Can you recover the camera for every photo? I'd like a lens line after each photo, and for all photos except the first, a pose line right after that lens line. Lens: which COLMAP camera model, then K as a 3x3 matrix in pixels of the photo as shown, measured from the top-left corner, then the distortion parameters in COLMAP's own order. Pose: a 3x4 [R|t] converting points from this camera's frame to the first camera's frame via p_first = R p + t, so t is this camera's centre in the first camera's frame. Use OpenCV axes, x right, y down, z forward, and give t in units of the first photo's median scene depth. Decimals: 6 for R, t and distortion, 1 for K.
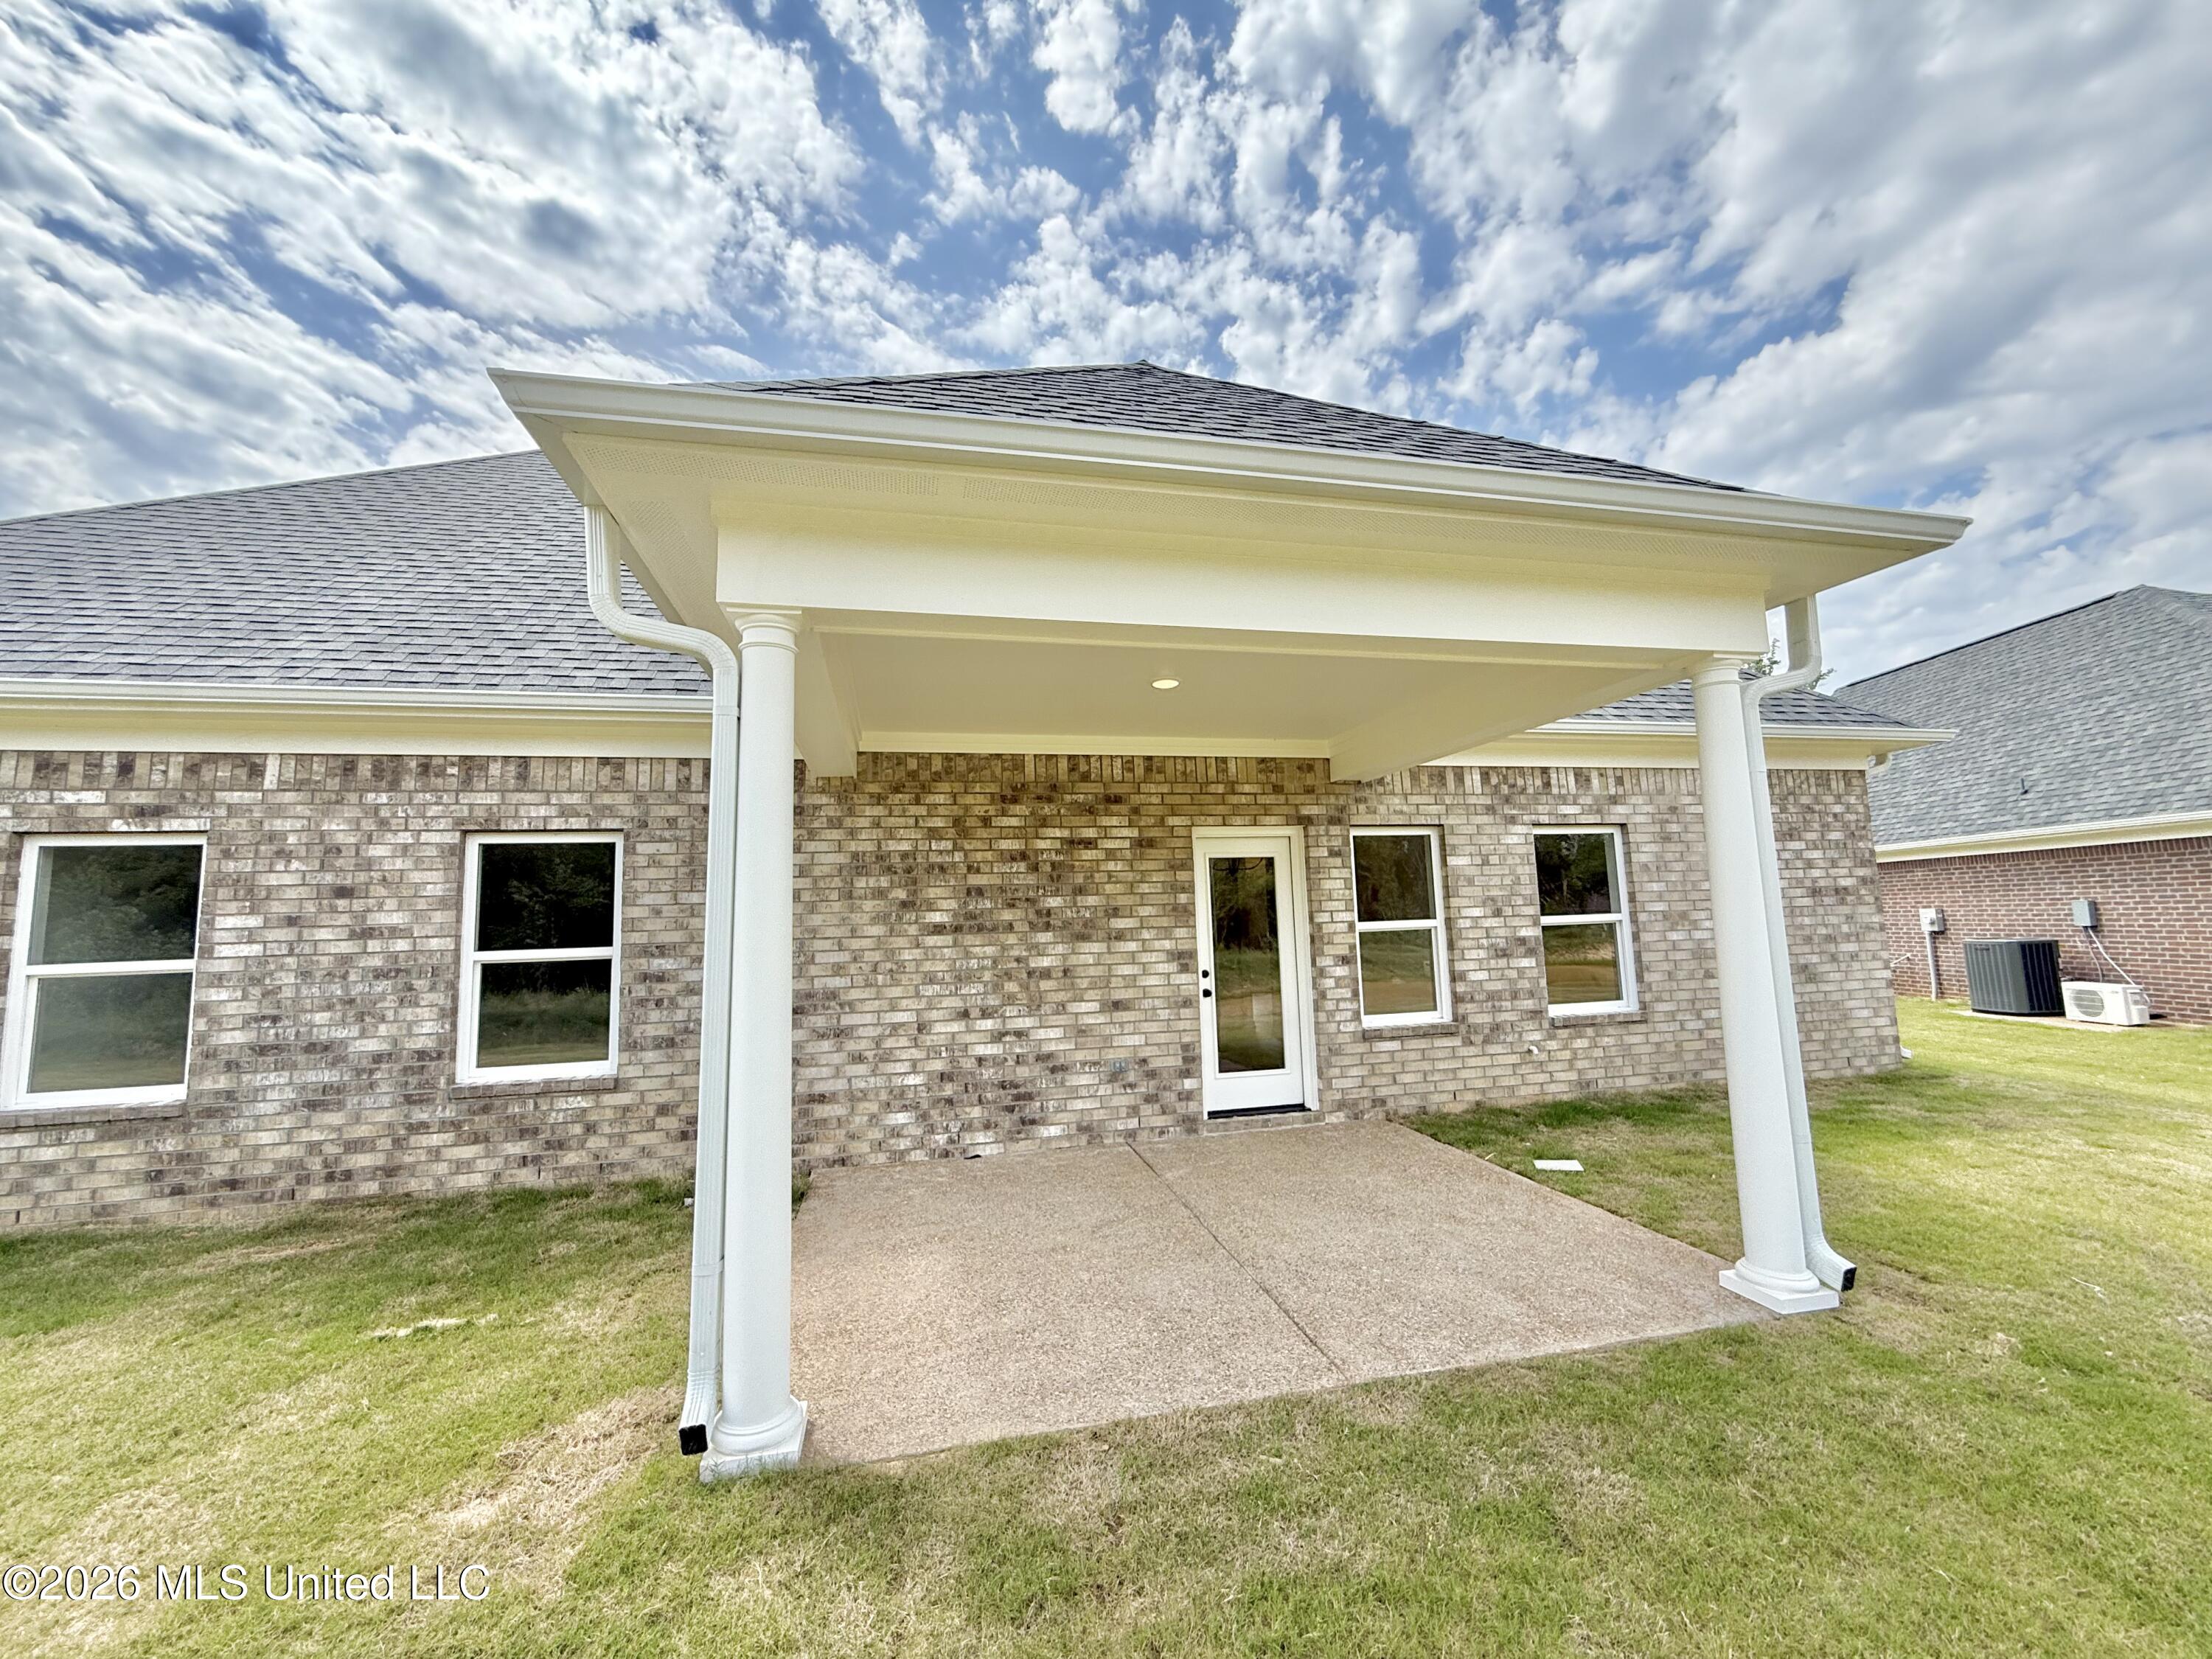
lens RADIAL K [[889.4, 0, 1108.7], [0, 889.4, 824.8], [0, 0, 1]] dist [-0.002993, 0.000562]
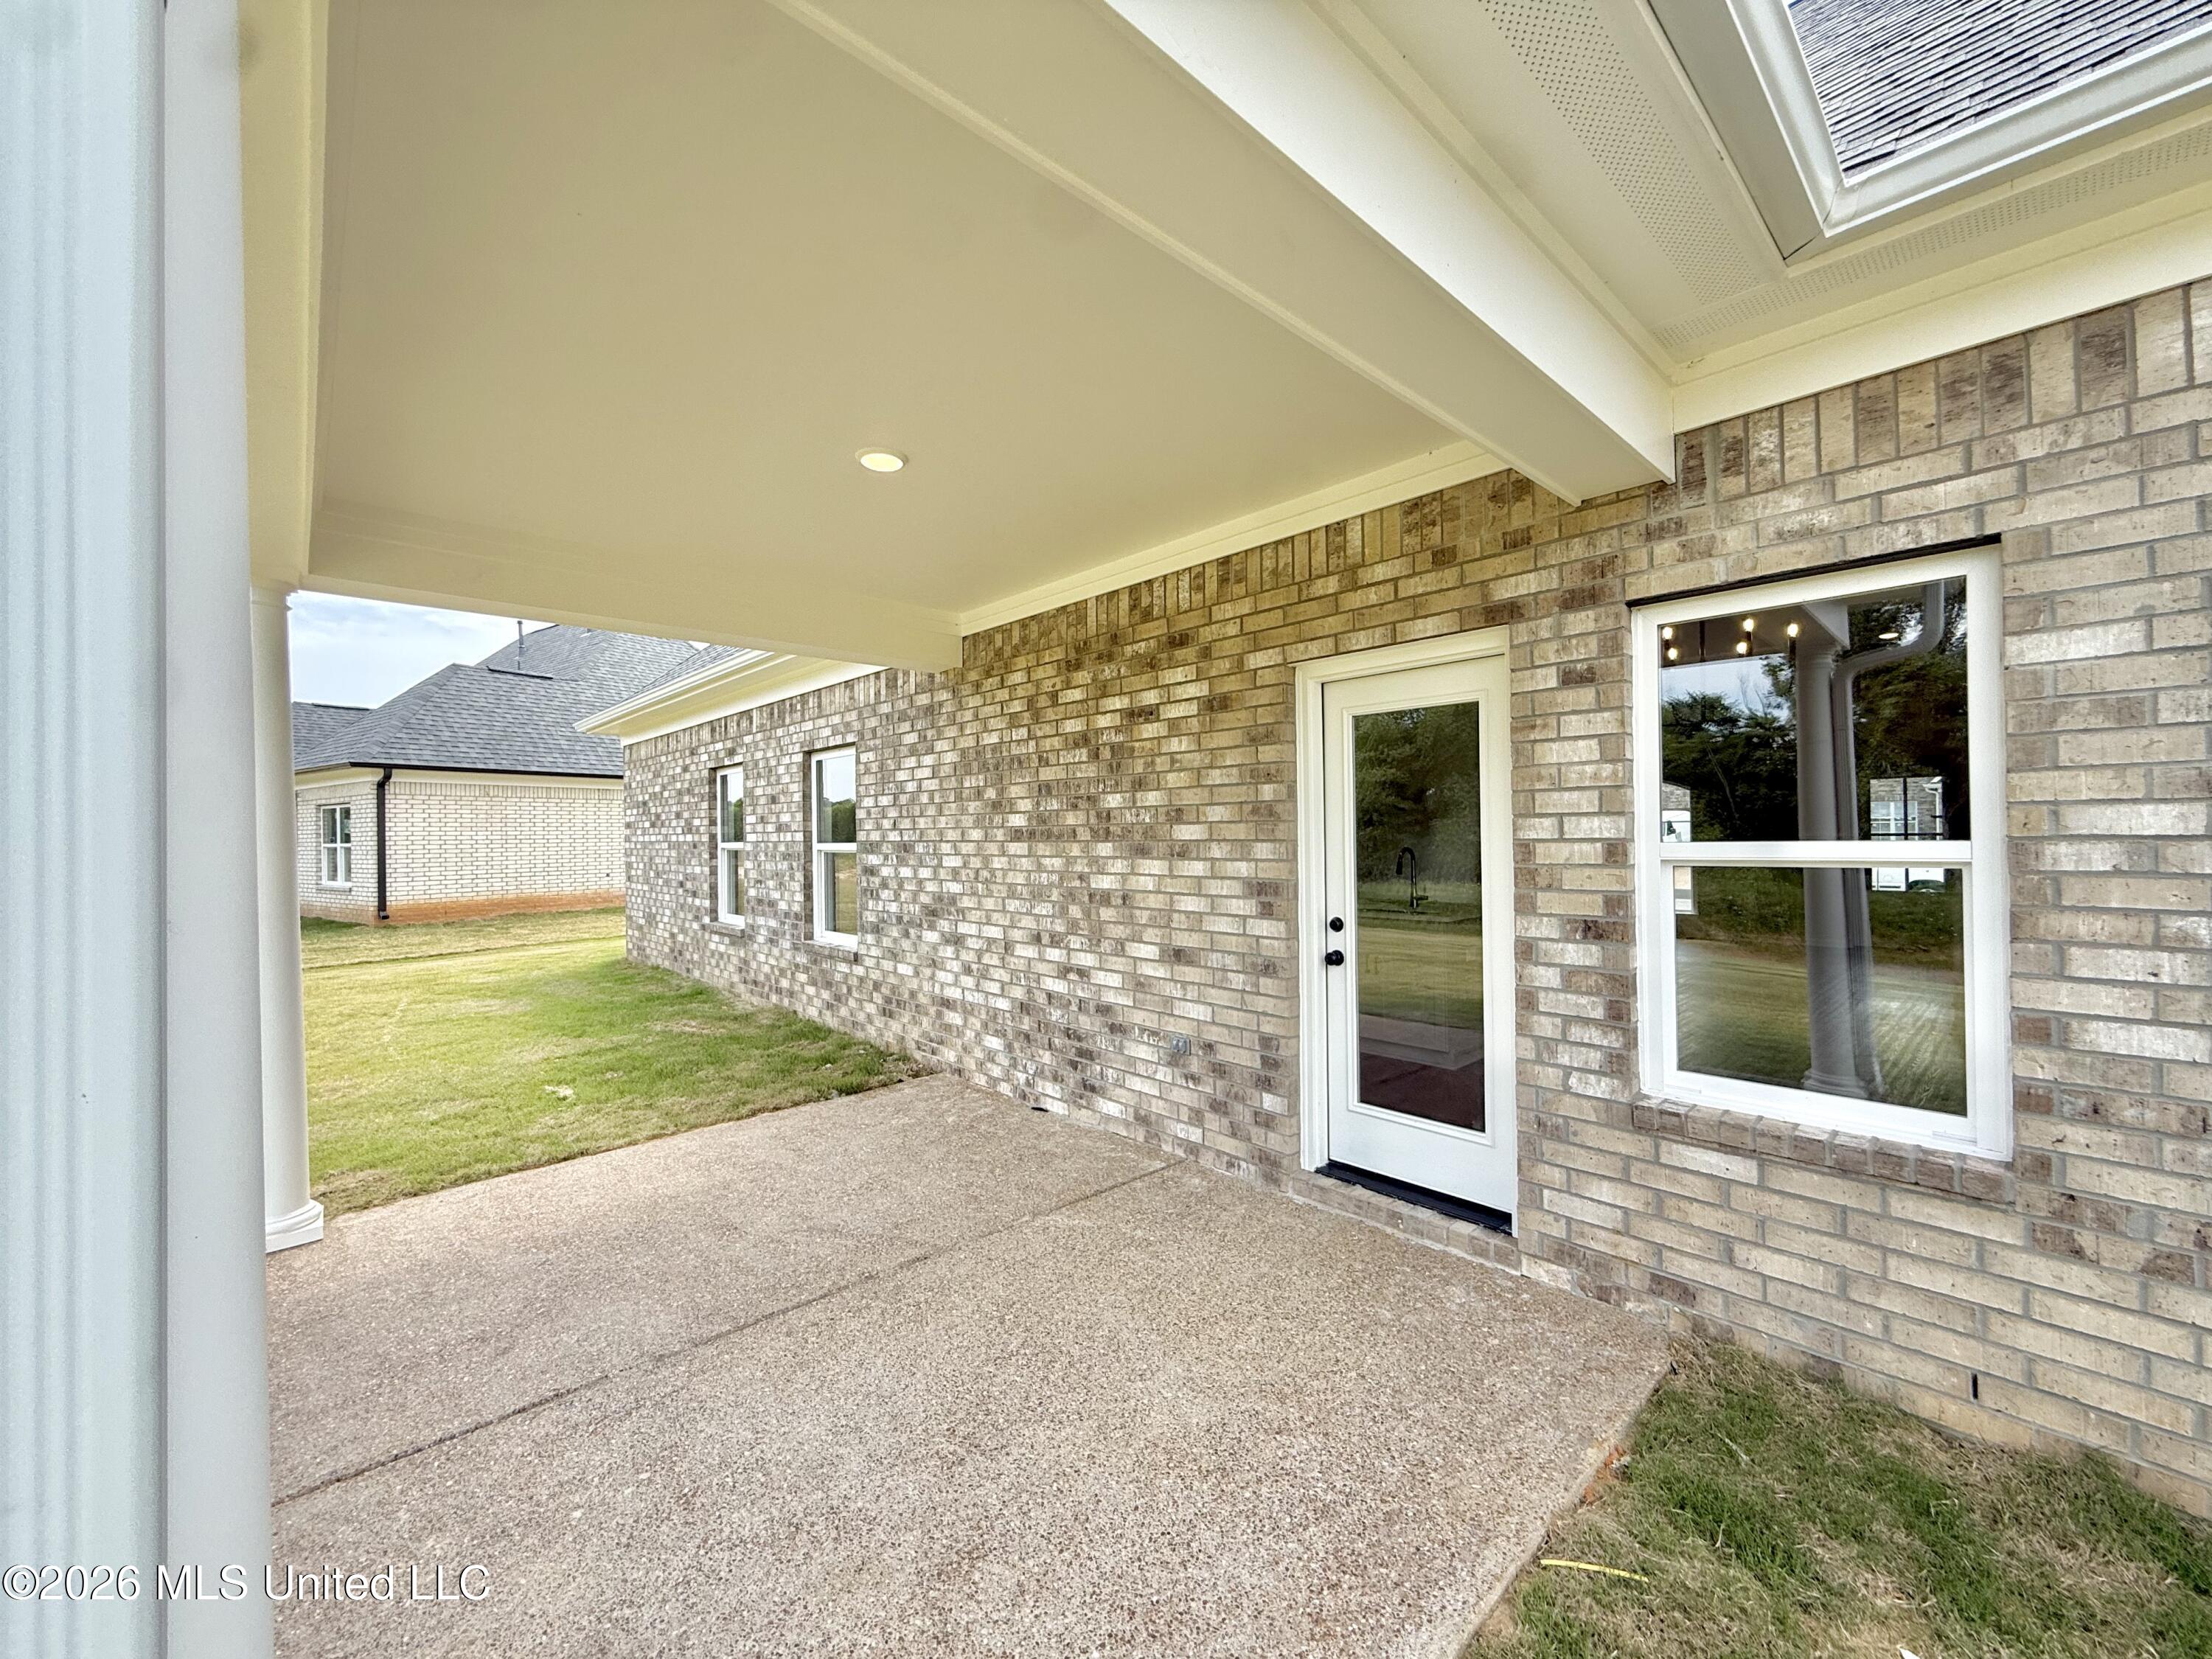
lens RADIAL K [[889.4, 0, 1105.2], [0, 889.4, 829.5], [0, 0, 1]] dist [-0.002993, 0.000562]
pose [[0.481168, 0.021172, -0.876373, 0.560716], [0.094191, 0.992672, 0.075697, 0.054718], [0.871554, -0.118969, 0.475648, 0.647793]]
